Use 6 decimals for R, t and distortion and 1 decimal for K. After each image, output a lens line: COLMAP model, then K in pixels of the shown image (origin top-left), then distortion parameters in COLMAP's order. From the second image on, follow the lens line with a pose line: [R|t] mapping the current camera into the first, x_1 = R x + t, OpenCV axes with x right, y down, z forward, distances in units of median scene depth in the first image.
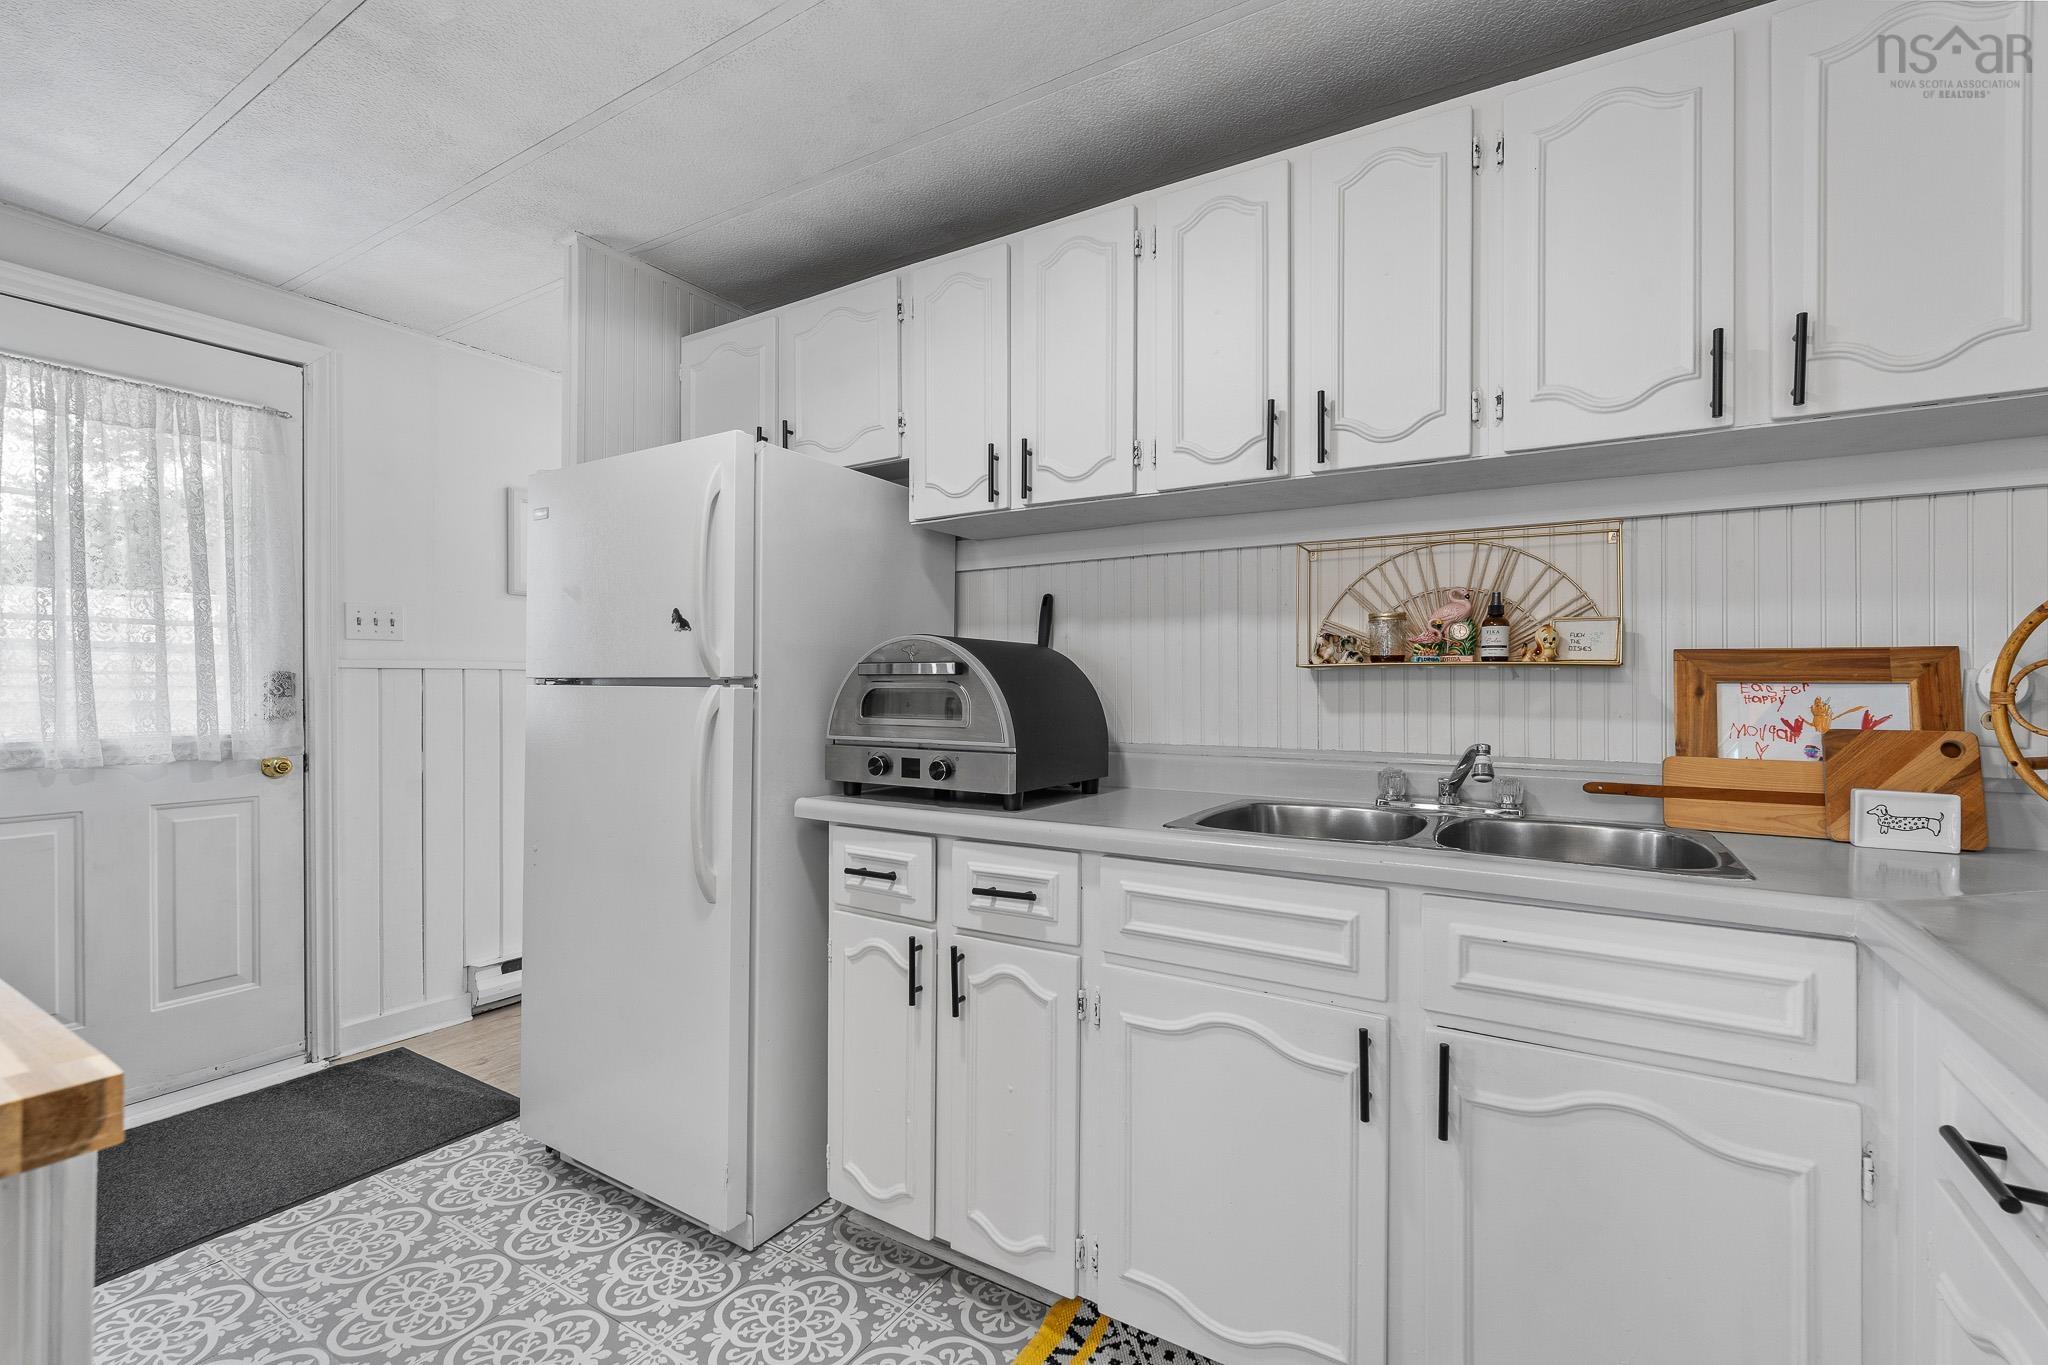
lens RADIAL K [[917.3, 0, 1017.1], [0, 917.3, 685.5], [0, 0, 1]] dist [-0.004082, -0.000327]
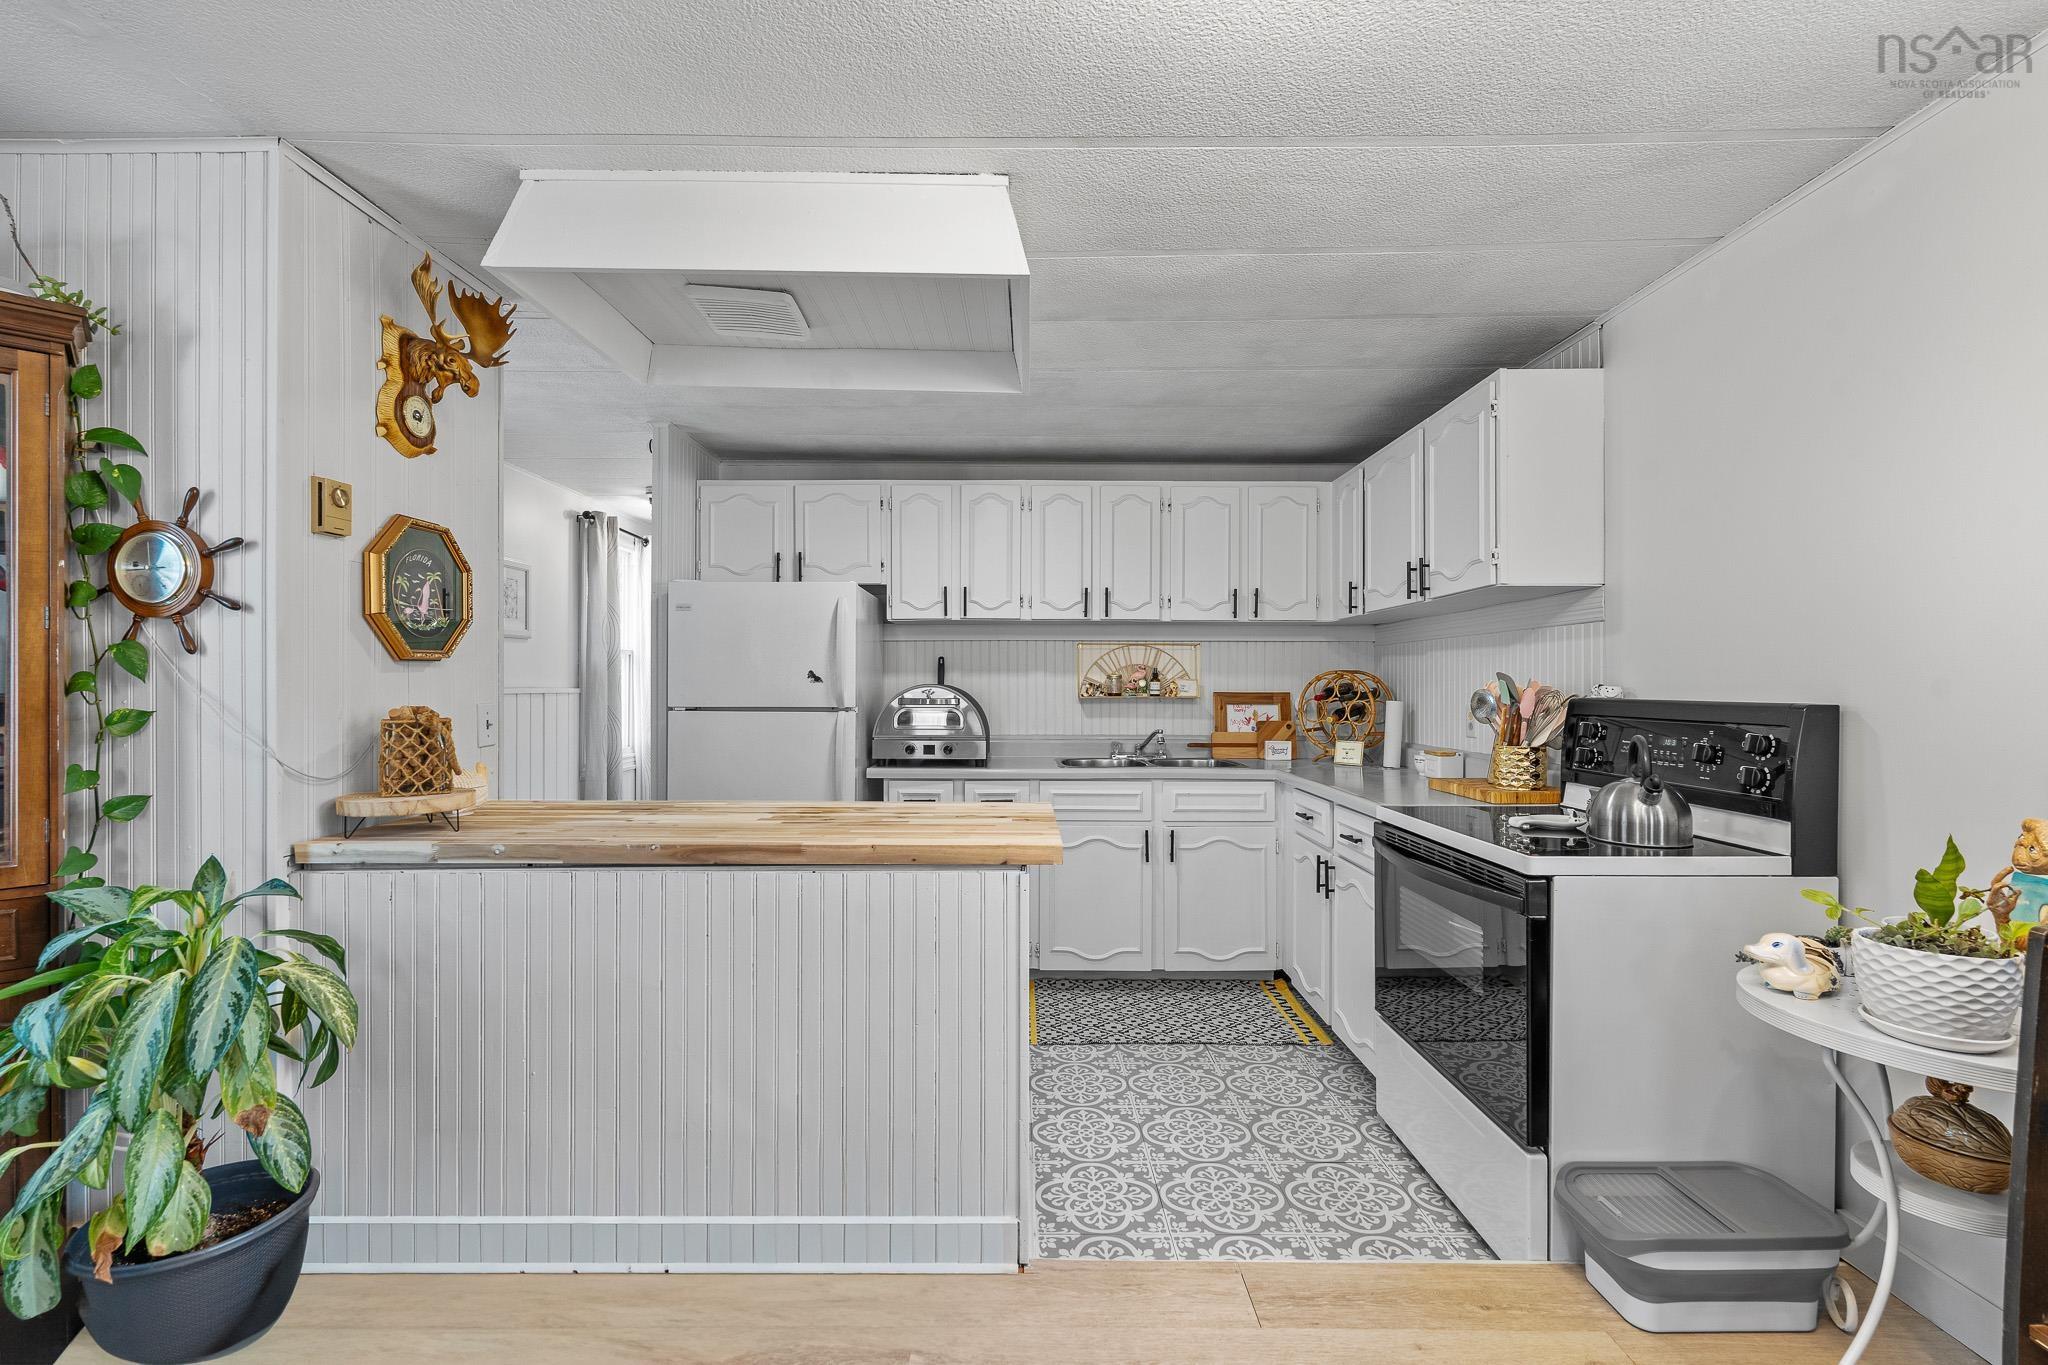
lens RADIAL K [[924.1, 0, 1046.5], [0, 924.1, 684.8], [0, 0, 1]] dist [-0.002673, -0.000128]
pose [[0.838567, -0.003144, 0.544790, -1.096613], [0.000519, 0.999988, 0.004972, -0.070114], [-0.544799, -0.003886, 0.838558, -0.941411]]
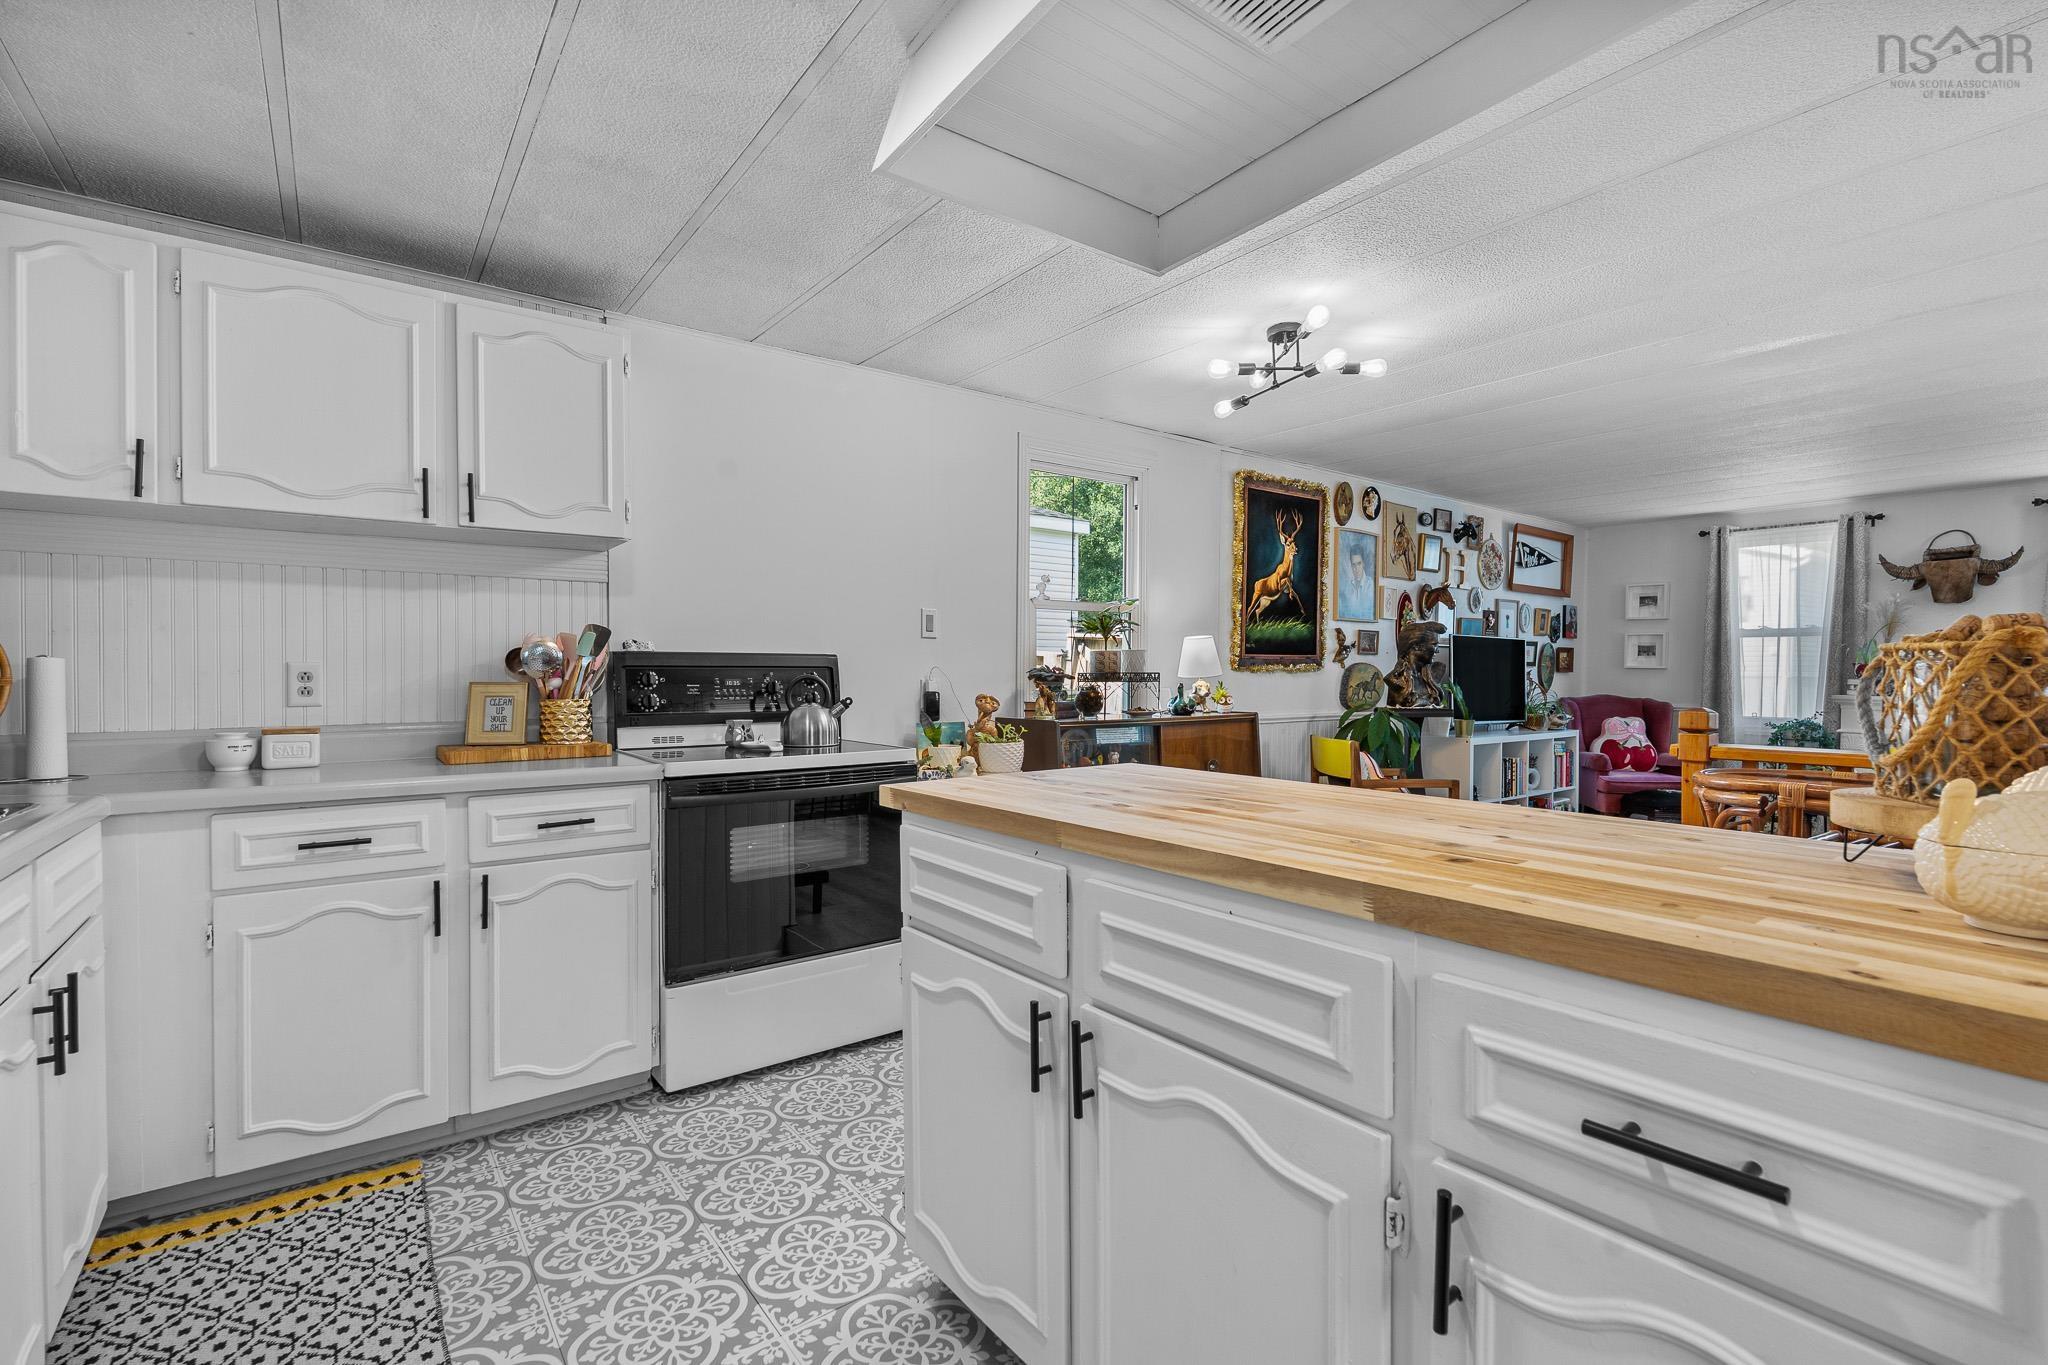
lens RADIAL K [[917.3, 0, 1017.1], [0, 917.3, 685.5], [0, 0, 1]] dist [-0.004082, -0.000327]
pose [[-0.937736, -0.005171, 0.347310, -0.789923], [-0.001025, 0.999926, 0.012121, 0.002853], [-0.347347, 0.011010, -0.937672, 1.223632]]
